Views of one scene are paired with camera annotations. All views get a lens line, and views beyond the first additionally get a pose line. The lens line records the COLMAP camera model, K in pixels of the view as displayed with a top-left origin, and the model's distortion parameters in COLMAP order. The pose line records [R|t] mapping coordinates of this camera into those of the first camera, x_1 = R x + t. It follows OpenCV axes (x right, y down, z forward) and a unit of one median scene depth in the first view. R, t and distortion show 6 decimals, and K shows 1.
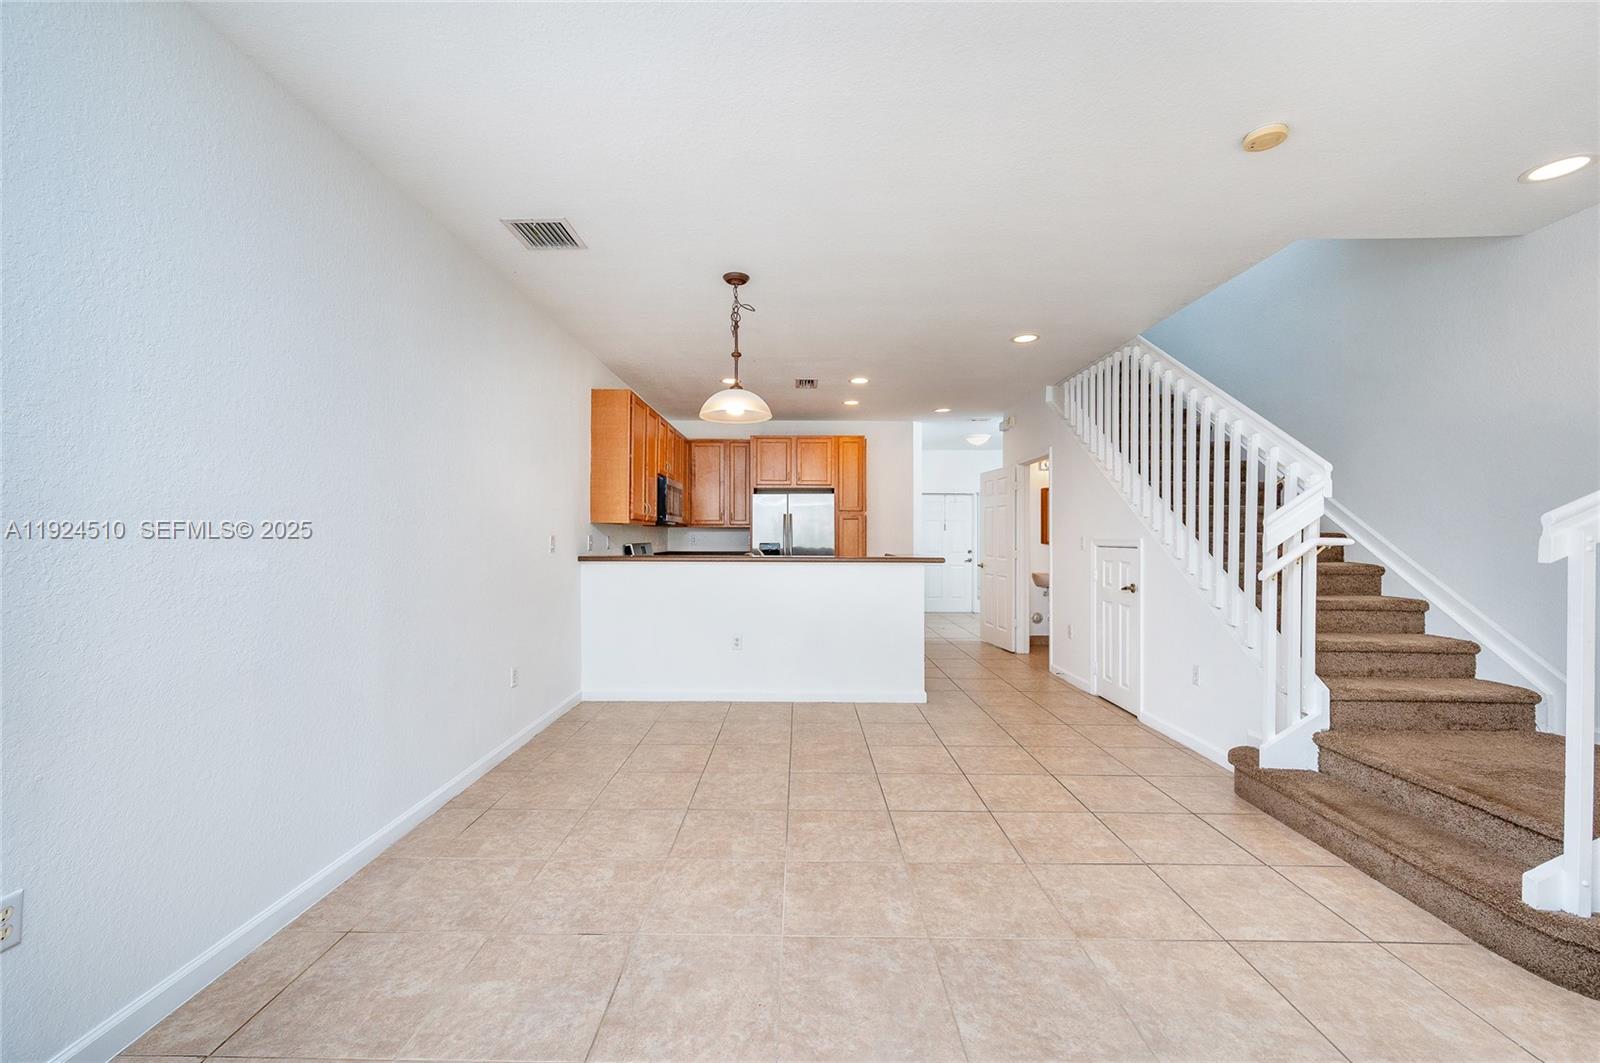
lens RADIAL K [[647.8, 0, 731.5], [0, 647.8, 534.3], [0, 0, 1]] dist [0.000996, -0.000009]
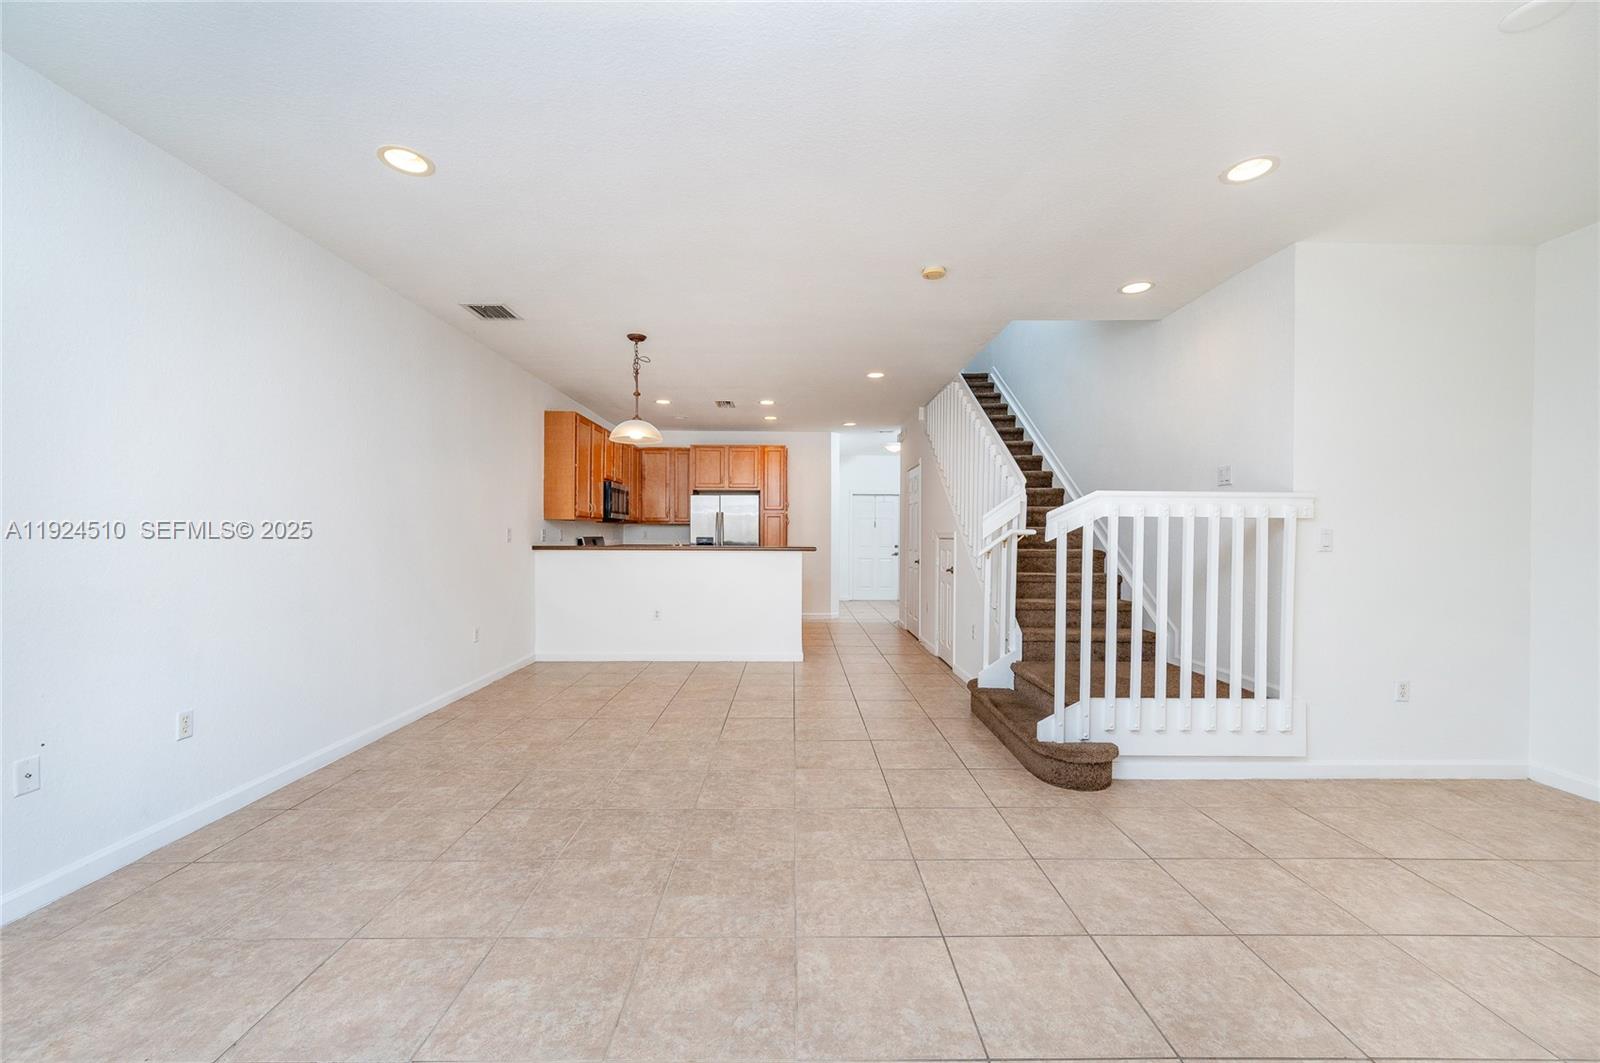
lens RADIAL K [[661.6, 0, 716.5], [0, 661.6, 541.1], [0, 0, 1]] dist [-0.000084, 0.000053]
pose [[0.999811, 0.002625, -0.019285, 0.165910], [-0.002391, 0.999923, 0.012144, 0.009719], [0.019316, -0.012096, 0.999740, -0.312550]]
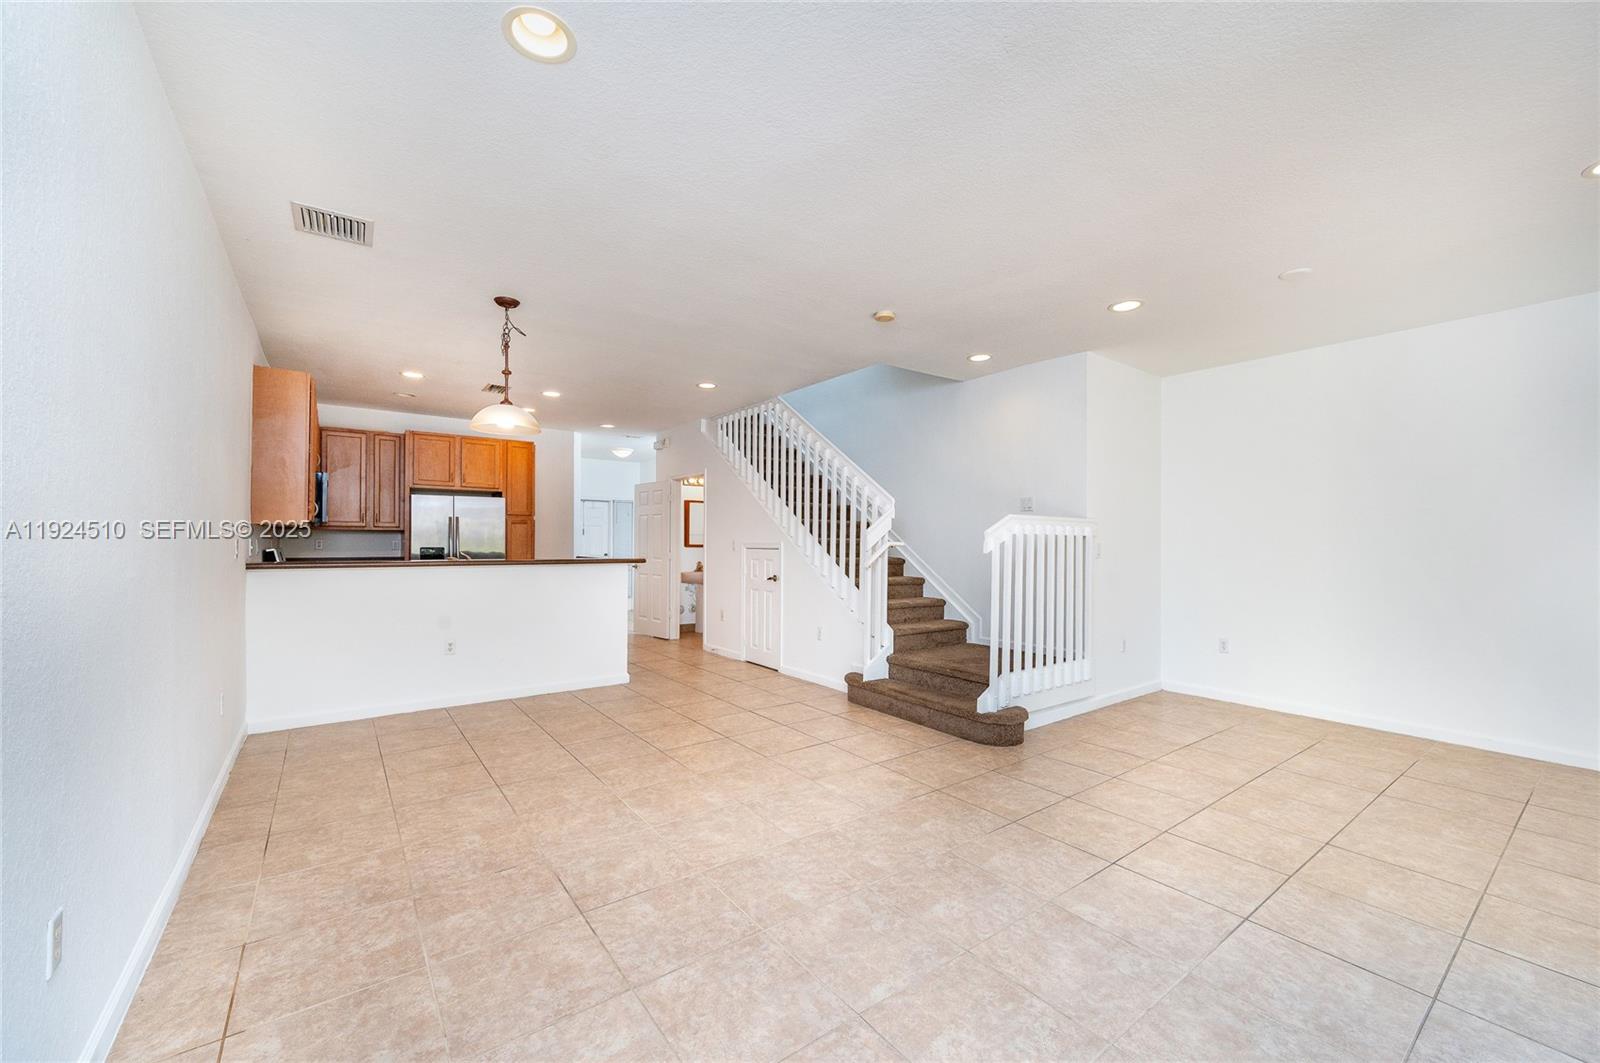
lens RADIAL K [[705.3, 0, 760.3], [0, 705.3, 538.4], [0, 0, 1]] dist [0.000138, -0.000410]
pose [[0.786493, 0.003728, 0.617588, -0.319735], [-0.003993, 0.999992, -0.000951, -0.000428], [-0.617586, -0.001718, 0.786501, -0.157894]]
